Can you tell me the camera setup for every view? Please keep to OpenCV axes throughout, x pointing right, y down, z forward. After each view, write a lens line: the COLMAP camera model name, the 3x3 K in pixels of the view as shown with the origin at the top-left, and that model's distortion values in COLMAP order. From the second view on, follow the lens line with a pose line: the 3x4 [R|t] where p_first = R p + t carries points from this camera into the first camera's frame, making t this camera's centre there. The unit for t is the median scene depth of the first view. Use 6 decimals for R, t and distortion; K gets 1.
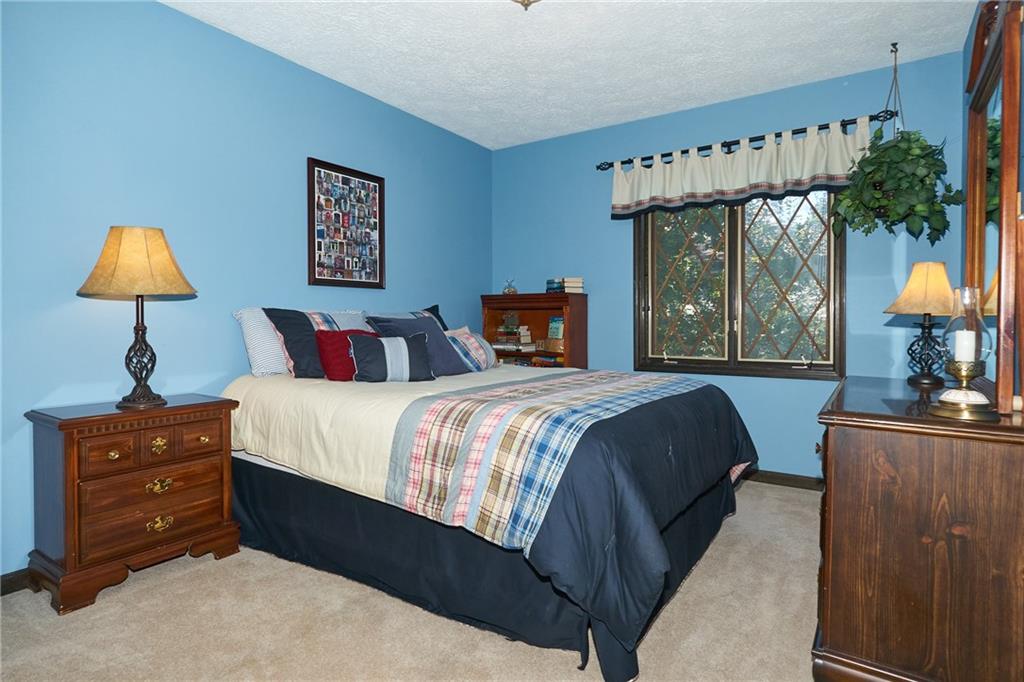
lens RADIAL K [[557.1, 0, 510.5], [0, 557.1, 333.7], [0, 0, 1]] dist [-0.022369, -0.001615]
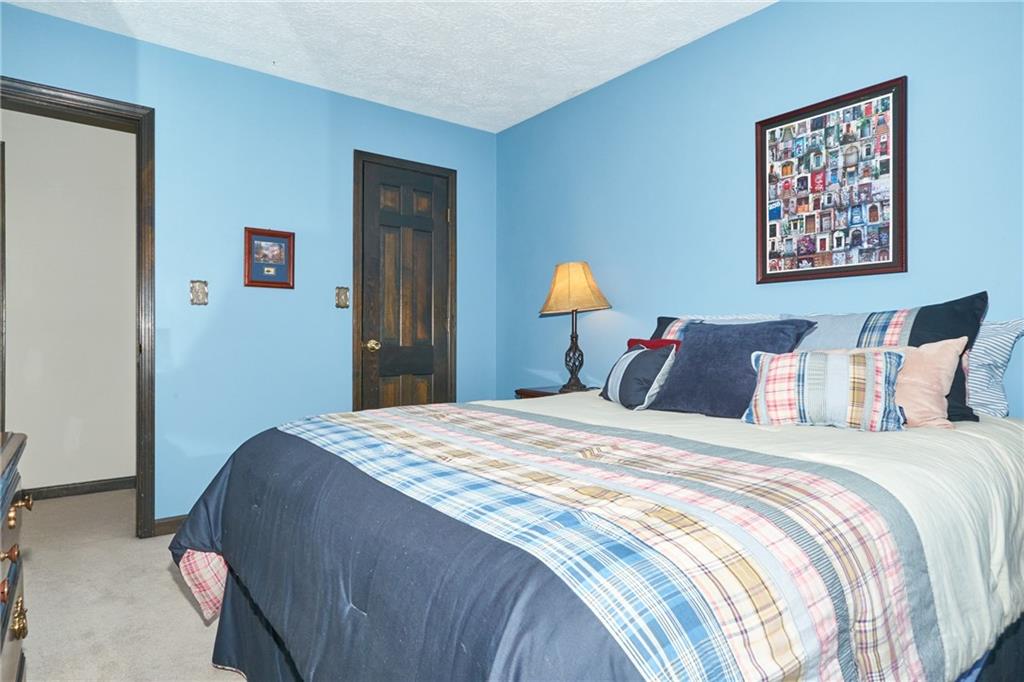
lens RADIAL K [[557.1, 0, 510.5], [0, 557.1, 333.7], [0, 0, 1]] dist [-0.022369, -0.001615]
pose [[-0.315009, 0.003020, -0.949084, 0.466829], [-0.013375, 0.999882, 0.007621, -0.017763], [0.948995, 0.015095, -0.314931, 0.866366]]
